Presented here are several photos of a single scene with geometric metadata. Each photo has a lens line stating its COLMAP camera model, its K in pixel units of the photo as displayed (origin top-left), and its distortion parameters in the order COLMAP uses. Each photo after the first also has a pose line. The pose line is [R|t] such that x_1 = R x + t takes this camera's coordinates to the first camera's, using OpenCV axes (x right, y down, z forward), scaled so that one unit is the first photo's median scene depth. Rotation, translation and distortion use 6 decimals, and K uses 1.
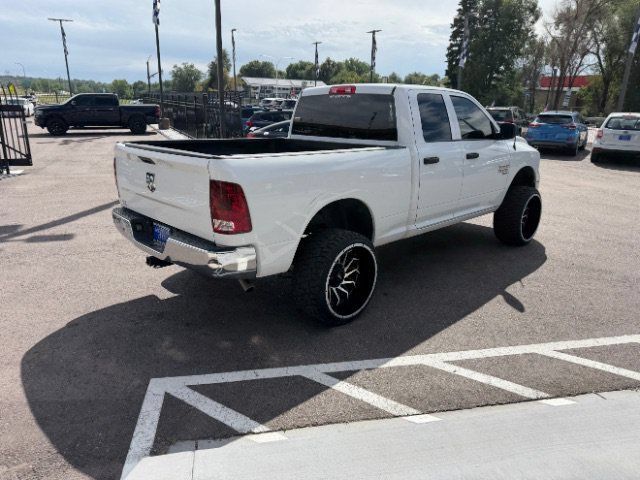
lens RADIAL K [[451.1, 0, 317.4], [0, 451.1, 239.7], [0, 0, 1]] dist [0.021293, -0.028192]
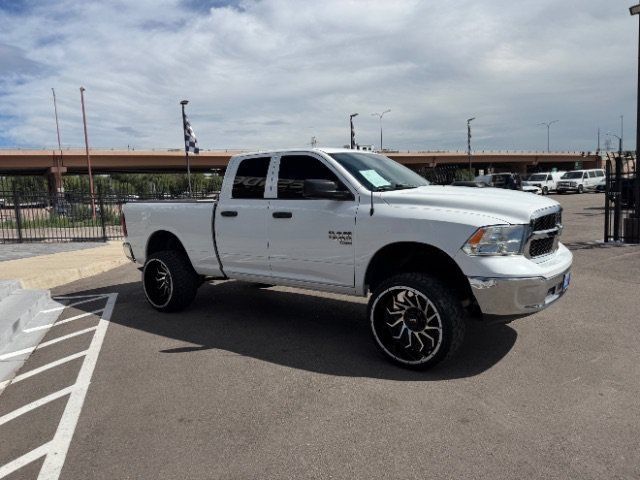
lens RADIAL K [[451.1, 0, 316.4], [0, 451.1, 237.4], [0, 0, 1]] dist [0.021293, -0.028192]
pose [[0.157634, 0.077256, -0.984471, 1.280374], [-0.243246, 0.969254, 0.037113, -0.191667], [0.957070, 0.233619, 0.171580, 0.916974]]
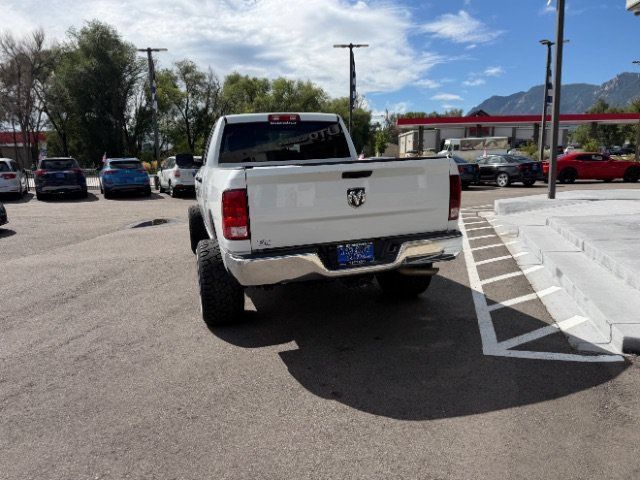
lens RADIAL K [[451.1, 0, 318.9], [0, 451.1, 244.0], [0, 0, 1]] dist [0.021293, -0.028192]
pose [[0.445380, -0.201935, 0.872272, -0.877697], [0.295611, 0.952767, 0.069632, -0.087557], [-0.845133, 0.226841, 0.484038, 0.448754]]
